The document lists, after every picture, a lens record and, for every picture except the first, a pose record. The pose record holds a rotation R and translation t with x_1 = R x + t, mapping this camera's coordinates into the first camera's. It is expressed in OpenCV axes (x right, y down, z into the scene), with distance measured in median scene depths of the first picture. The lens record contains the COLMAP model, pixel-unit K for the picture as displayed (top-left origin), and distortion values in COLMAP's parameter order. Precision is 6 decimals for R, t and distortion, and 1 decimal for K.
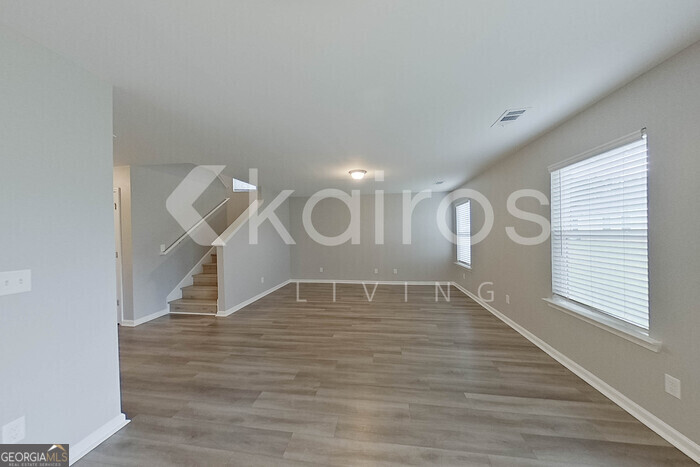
lens RADIAL K [[226.1, 0, 350.0], [0, 226.1, 233.5], [0, 0, 1]] dist [0.000208, 0.000049]
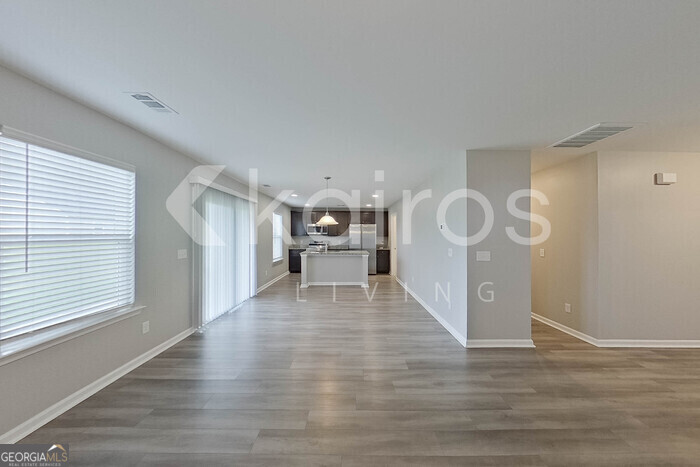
lens RADIAL K [[226.1, 0, 350.0], [0, 226.1, 233.5], [0, 0, 1]] dist [0.000208, 0.000049]
pose [[-0.989203, 0.016981, -0.145568, 0.053224], [0.017728, 0.999835, -0.003839, -0.009145], [0.145479, -0.006378, -0.989341, 1.467752]]
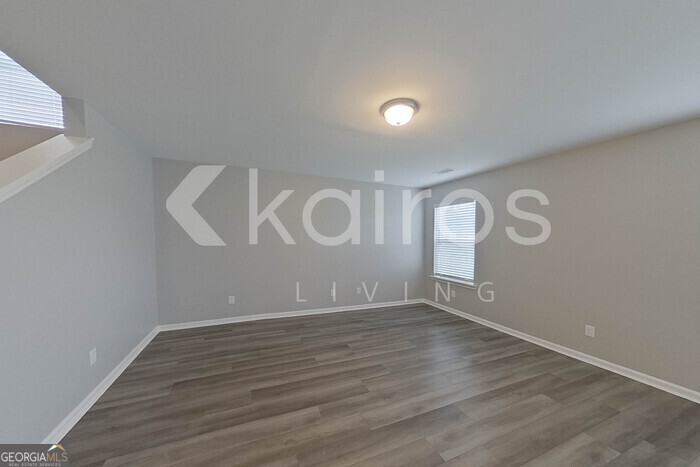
lens RADIAL K [[237.7, 0, 350.0], [0, 237.7, 233.5], [0, 0, 1]] dist [0.000508, 0.000071]
pose [[0.853938, 0.055157, 0.517444, -0.432139], [-0.036845, 0.998280, -0.045606, 0.047128], [-0.519069, 0.019879, 0.854501, 0.846163]]
